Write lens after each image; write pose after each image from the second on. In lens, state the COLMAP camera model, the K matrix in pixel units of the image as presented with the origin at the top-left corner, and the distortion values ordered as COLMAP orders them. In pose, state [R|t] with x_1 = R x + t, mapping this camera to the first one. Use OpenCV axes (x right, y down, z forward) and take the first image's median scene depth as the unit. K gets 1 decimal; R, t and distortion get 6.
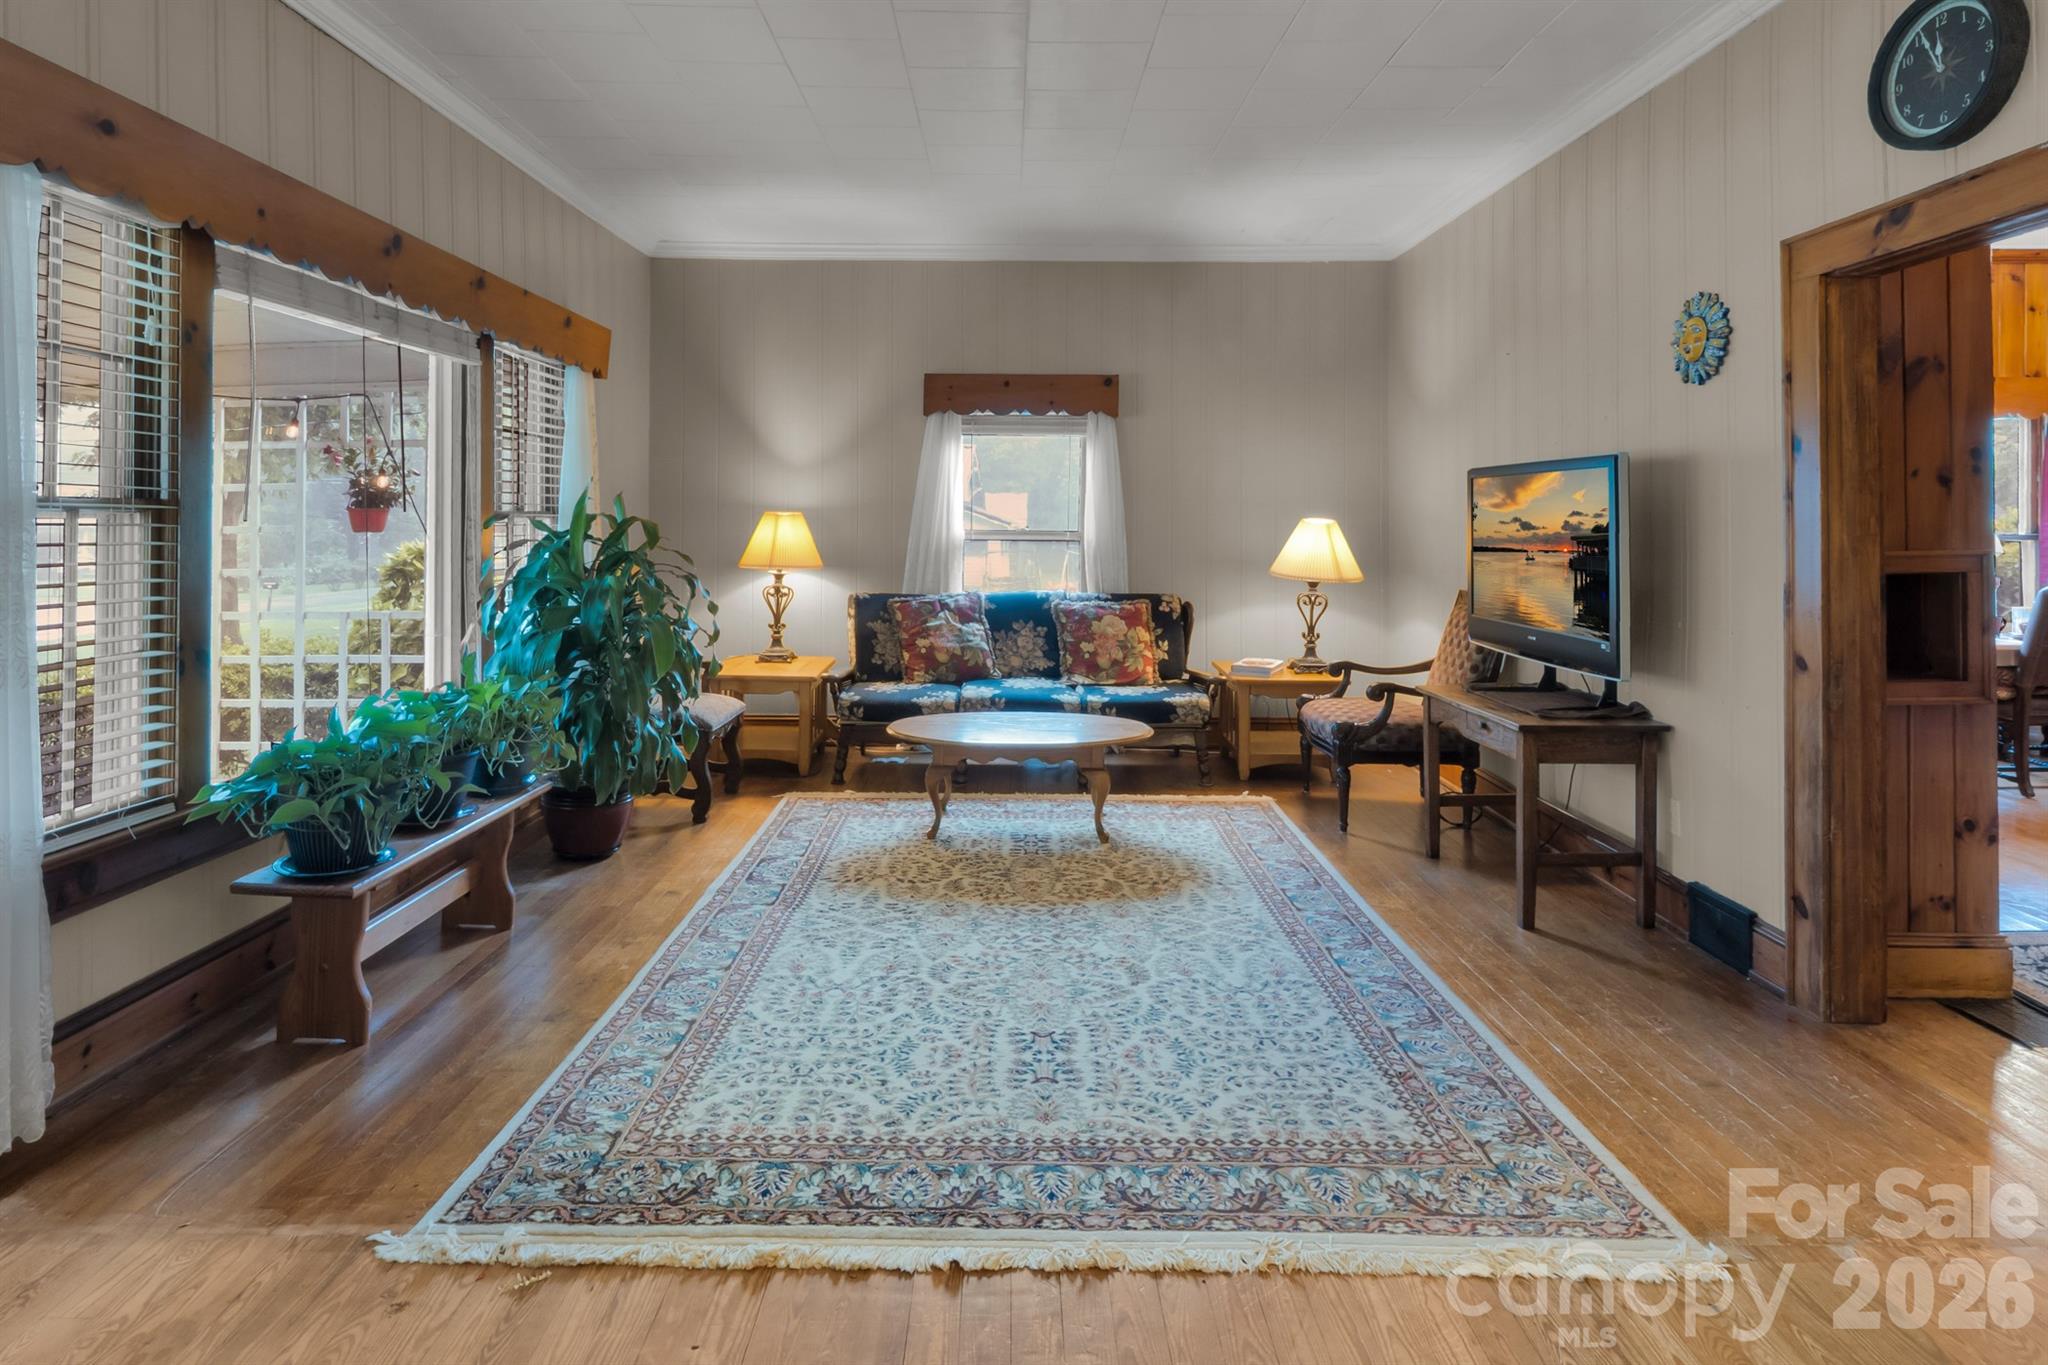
lens RADIAL K [[1169.0, 0, 1021.9], [0, 1169.0, 491.9], [0, 0, 1]] dist [0.023454, -0.026337]
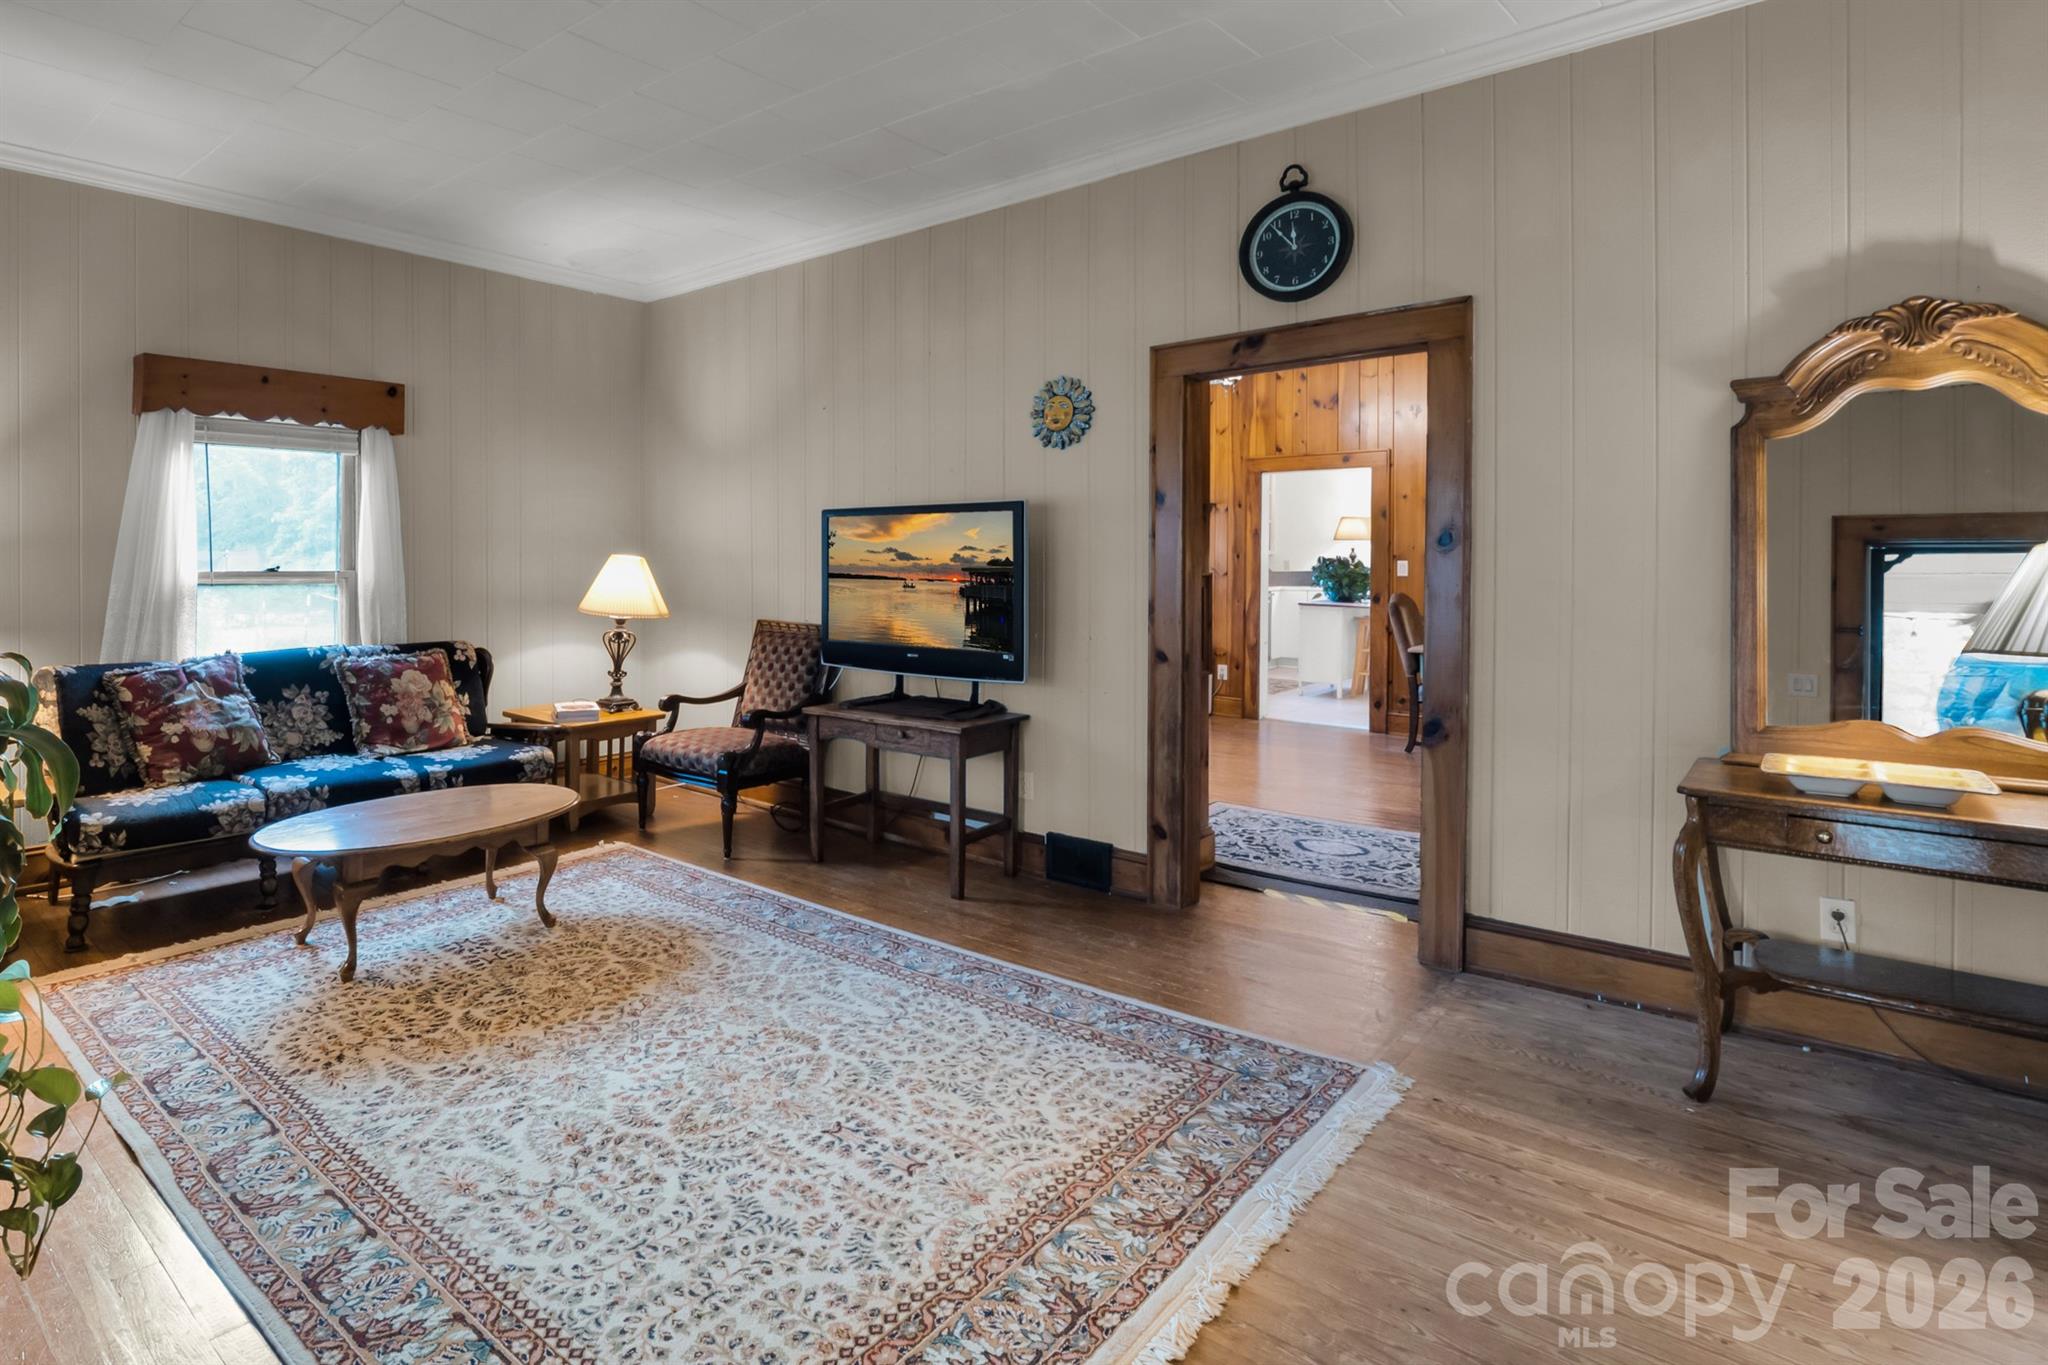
lens RADIAL K [[1097.2, 0, 960.2], [0, 1097.2, 568.6], [0, 0, 1]] dist [0.003584, -0.001926]
pose [[0.663468, -0.014870, 0.748057, -0.374289], [-0.012219, 0.999454, 0.030704, 0.004997], [-0.748105, -0.029512, 0.662924, 0.266372]]
